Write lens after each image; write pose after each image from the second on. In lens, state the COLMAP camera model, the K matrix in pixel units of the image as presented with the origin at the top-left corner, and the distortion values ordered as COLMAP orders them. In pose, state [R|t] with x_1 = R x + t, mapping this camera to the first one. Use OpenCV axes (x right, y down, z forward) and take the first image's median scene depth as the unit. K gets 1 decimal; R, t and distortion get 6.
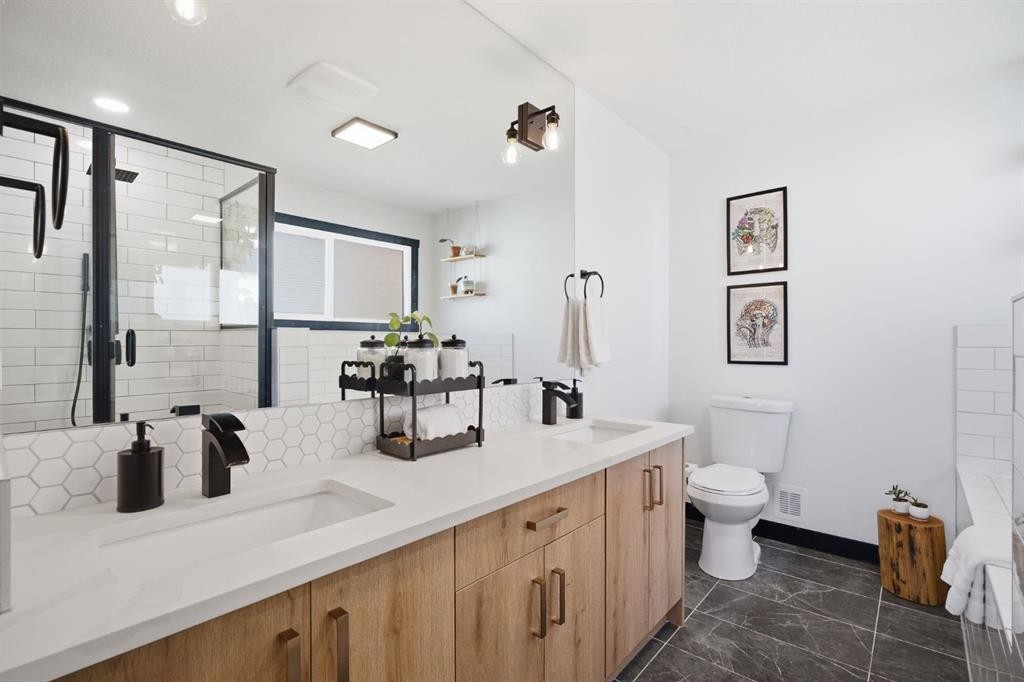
lens RADIAL K [[468.2, 0, 516.4], [0, 468.2, 341.0], [0, 0, 1]] dist [-0.003097, 0.001574]
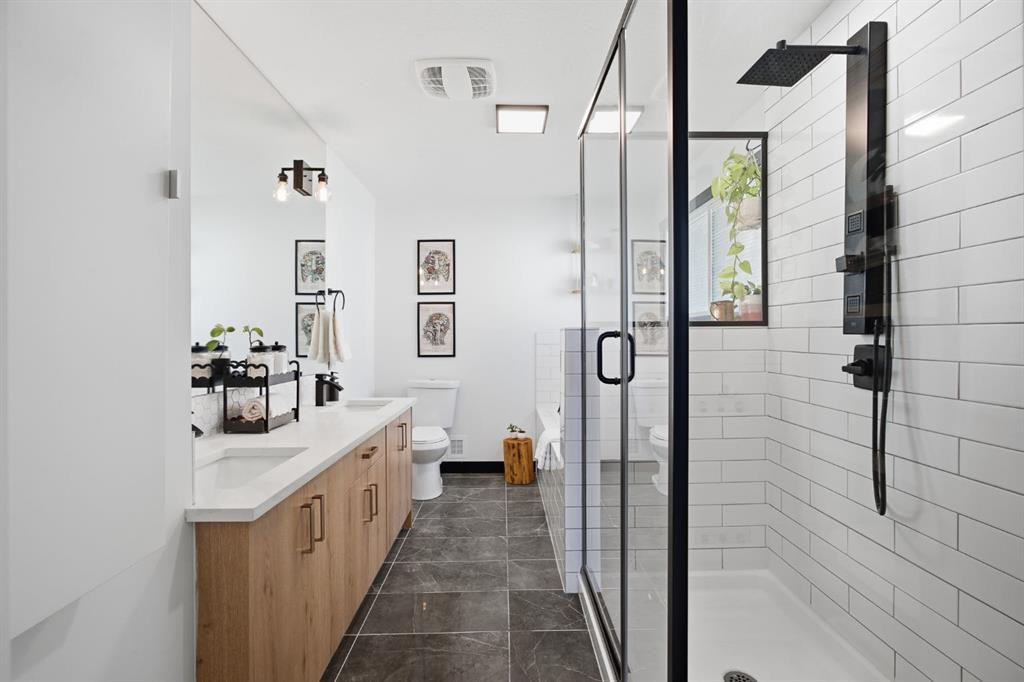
lens RADIAL K [[468.2, 0, 511.8], [0, 468.2, 337.7], [0, 0, 1]] dist [-0.003097, 0.001574]
pose [[0.746191, -0.002385, 0.665728, -0.379845], [-0.000366, 0.999992, 0.003993, -0.021872], [-0.665732, -0.003223, 0.746184, -0.331842]]
